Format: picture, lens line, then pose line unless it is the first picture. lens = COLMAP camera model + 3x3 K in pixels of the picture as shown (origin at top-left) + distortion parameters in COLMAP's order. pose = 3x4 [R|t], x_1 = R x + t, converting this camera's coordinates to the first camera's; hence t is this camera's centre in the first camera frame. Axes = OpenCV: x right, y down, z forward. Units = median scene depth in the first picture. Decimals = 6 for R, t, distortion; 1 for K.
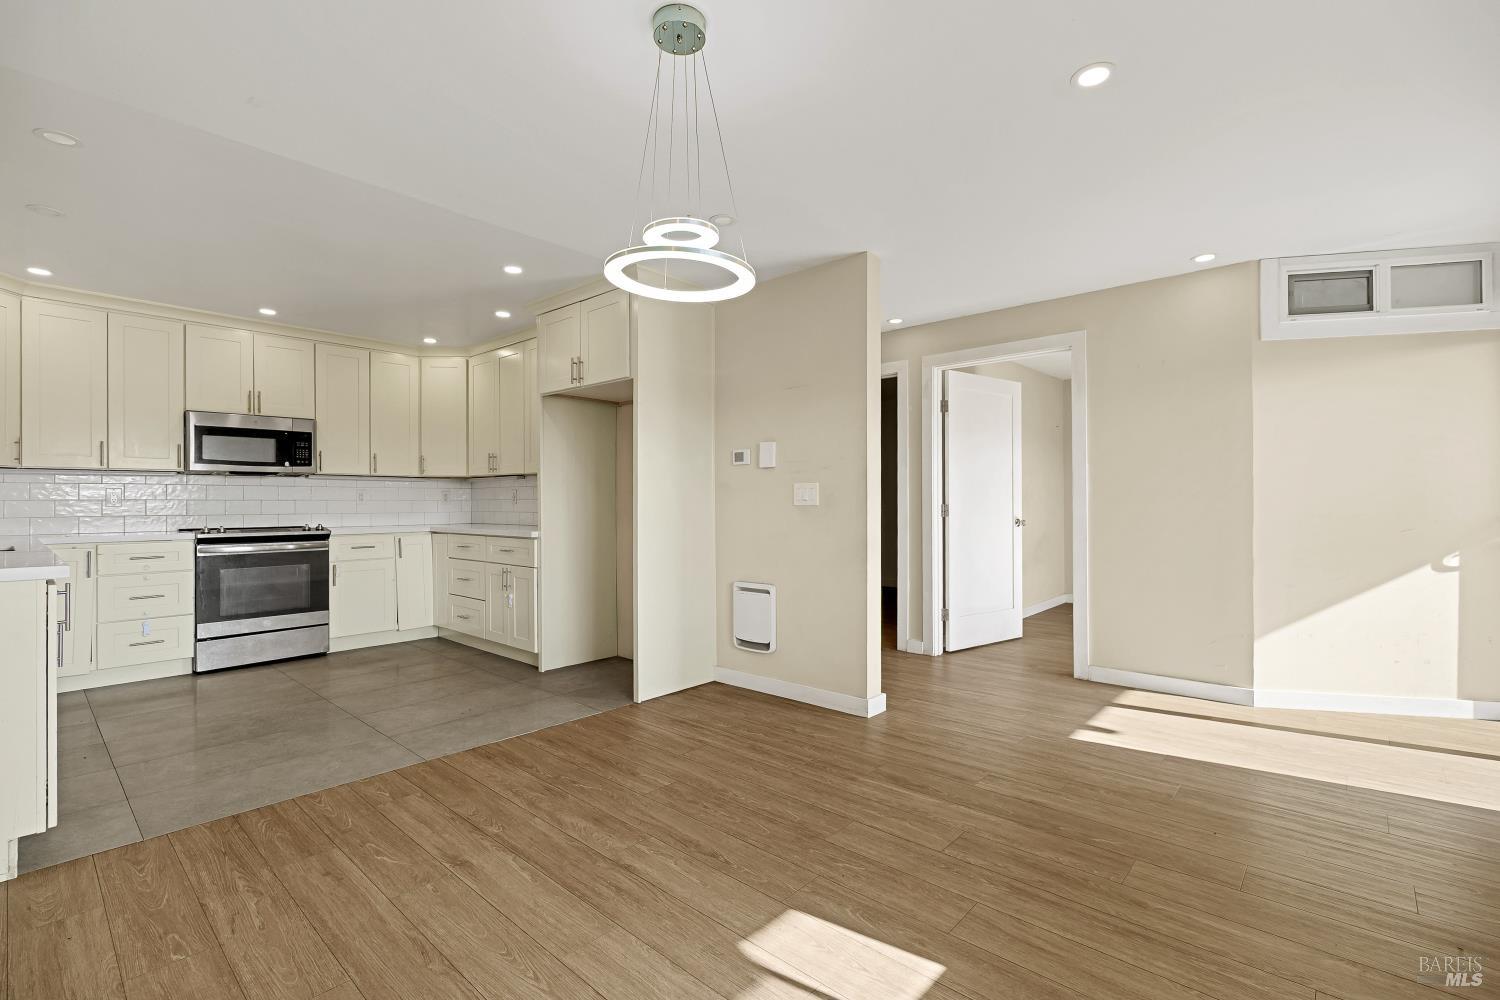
lens RADIAL K [[663.2, 0, 758.8], [0, 663.2, 497.6], [0, 0, 1]] dist [0.000039, -0.000107]
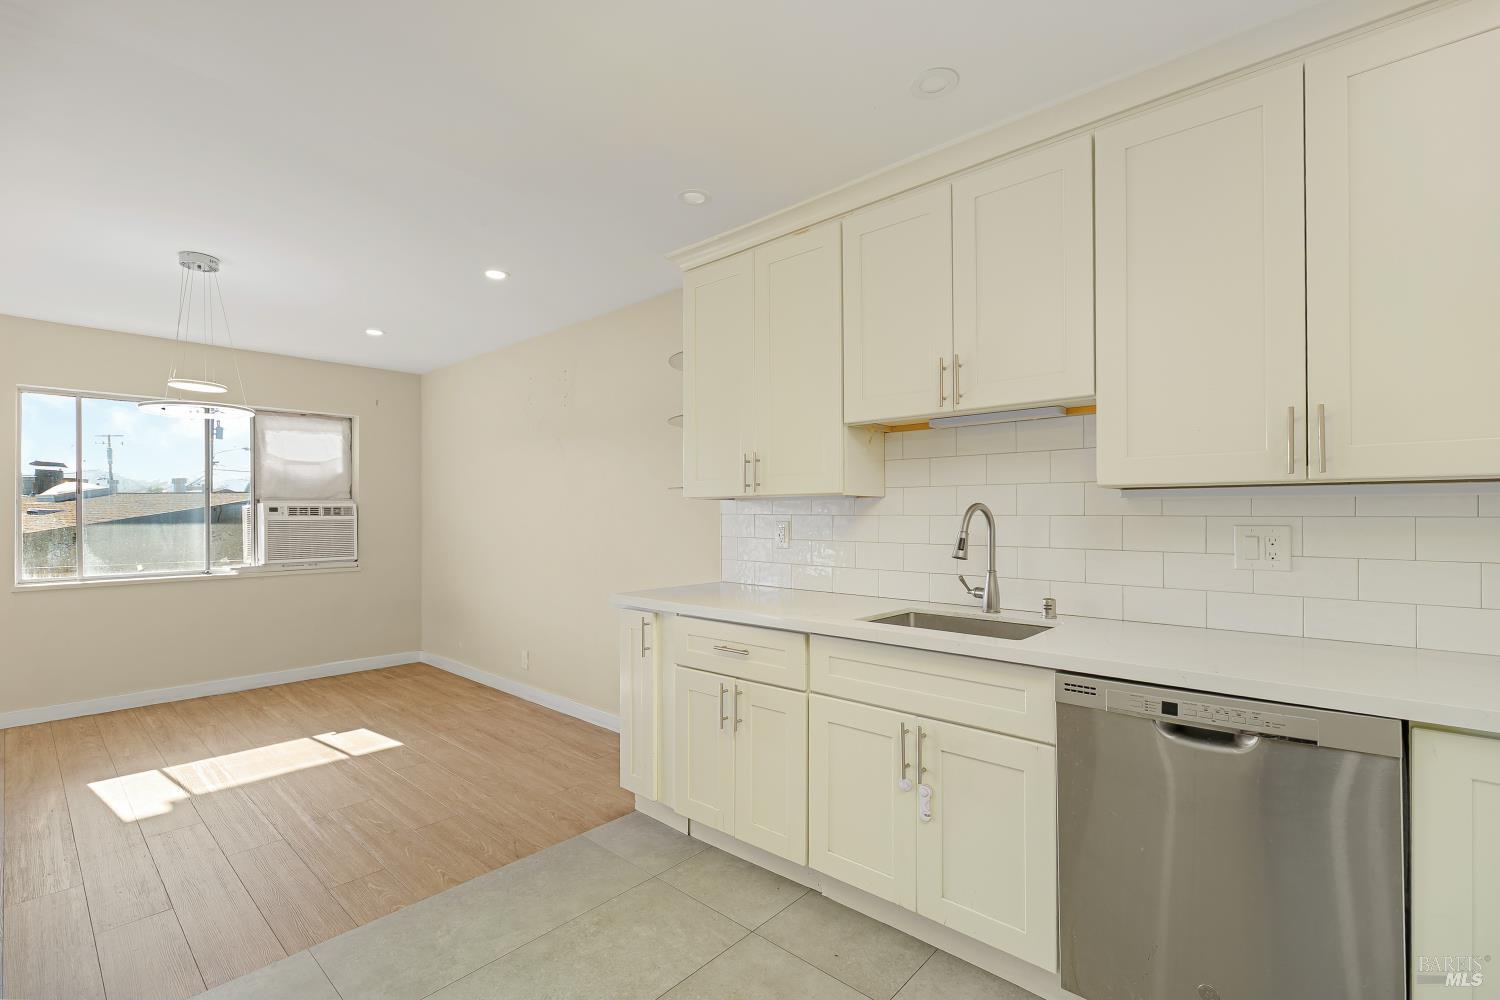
lens RADIAL K [[663.2, 0, 740.3], [0, 663.2, 509.6], [0, 0, 1]] dist [0.000039, -0.000107]
pose [[-0.999757, -0.005181, 0.021416, -0.578735], [-0.005302, 0.999970, -0.005579, -0.021781], [-0.021387, -0.005691, -0.999755, 1.014292]]
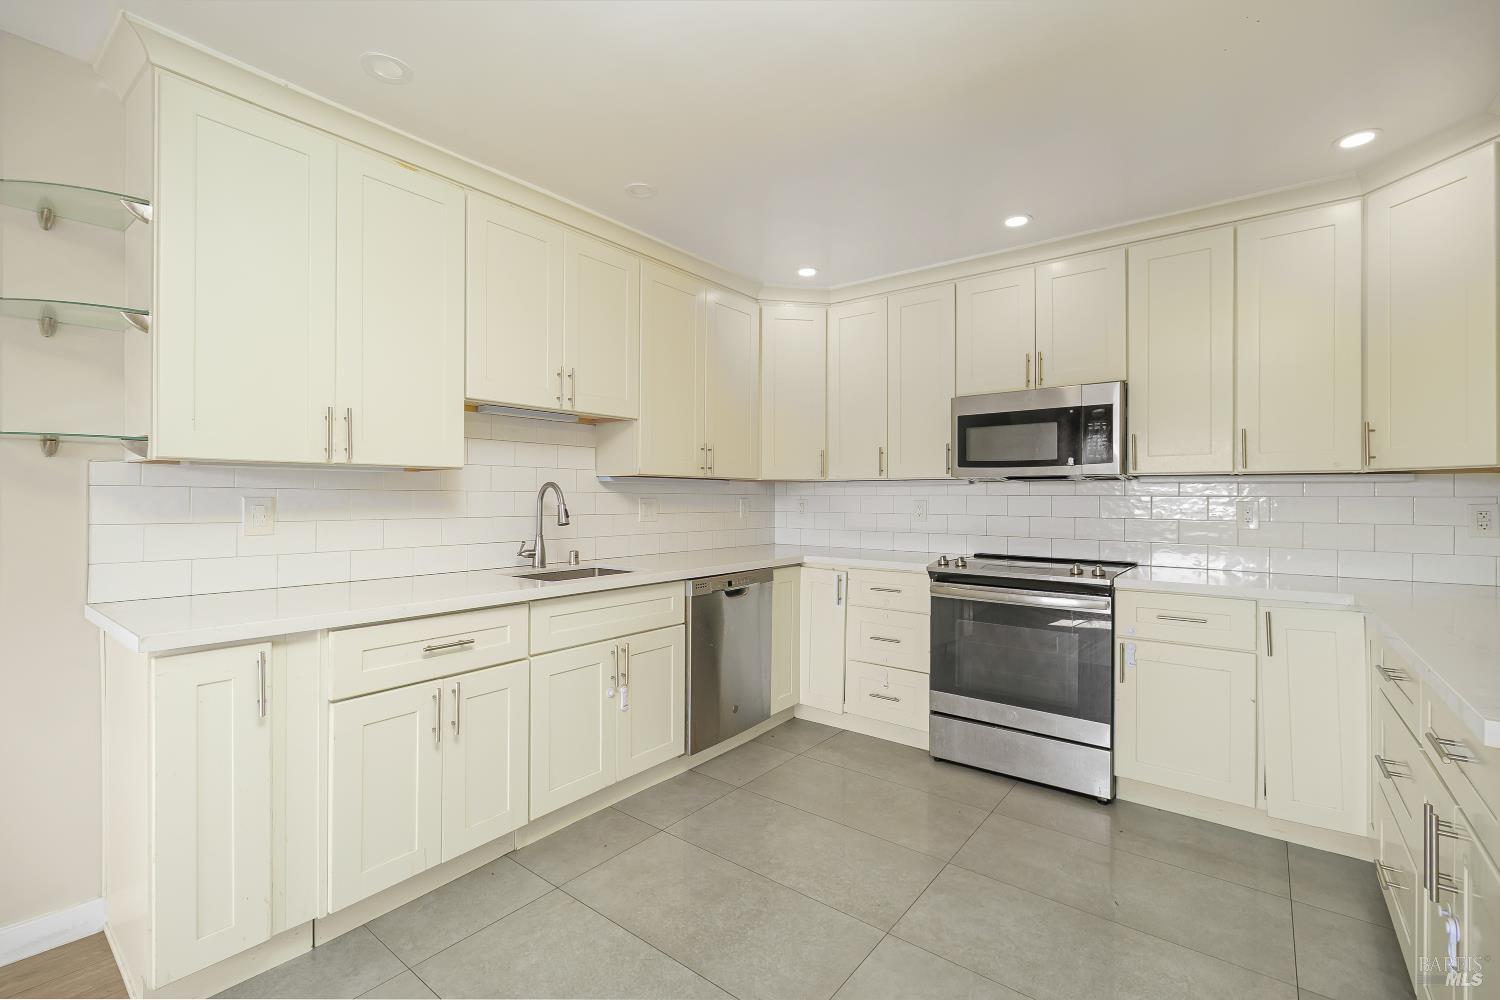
lens RADIAL K [[663.2, 0, 747.2], [0, 663.2, 495.3], [0, 0, 1]] dist [0.000039, -0.000107]
pose [[0.052446, -0.007133, -0.998598, -0.121915], [-0.002872, 0.999969, -0.007294, -0.013988], [0.998620, 0.003251, 0.052424, 0.684650]]
